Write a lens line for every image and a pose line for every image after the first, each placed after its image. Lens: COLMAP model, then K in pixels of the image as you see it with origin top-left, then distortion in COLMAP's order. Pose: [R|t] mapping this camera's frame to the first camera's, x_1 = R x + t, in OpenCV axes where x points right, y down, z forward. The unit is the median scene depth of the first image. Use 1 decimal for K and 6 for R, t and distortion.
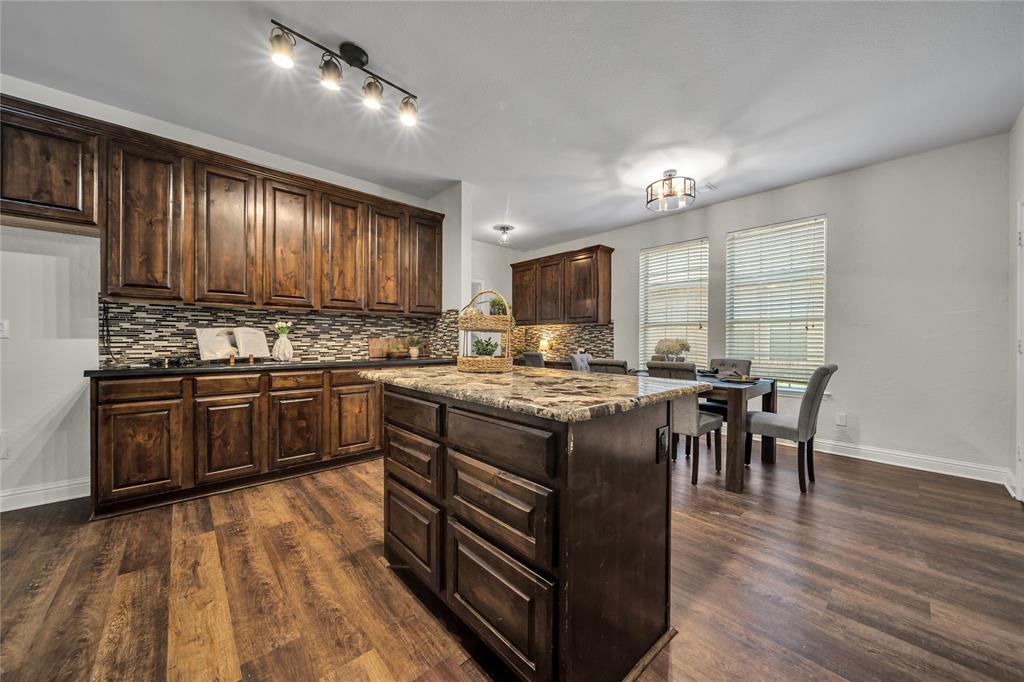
lens RADIAL K [[364.6, 0, 511.0], [0, 364.6, 341.7], [0, 0, 1]] dist [-0.002584, -0.000782]
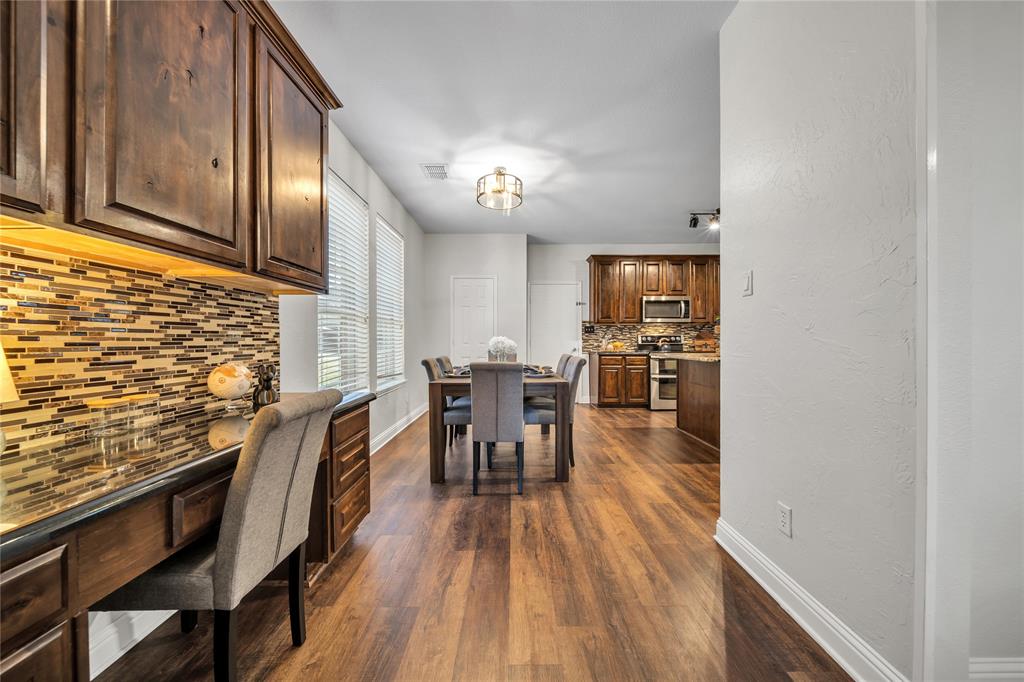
lens RADIAL K [[364.6, 0, 512.2], [0, 364.6, 341.5], [0, 0, 1]] dist [-0.002584, -0.000782]
pose [[-0.739895, -0.004703, 0.672706, -0.276957], [0.000540, 0.999971, 0.007584, -0.003758], [-0.672722, 0.005974, -0.739871, 1.839073]]
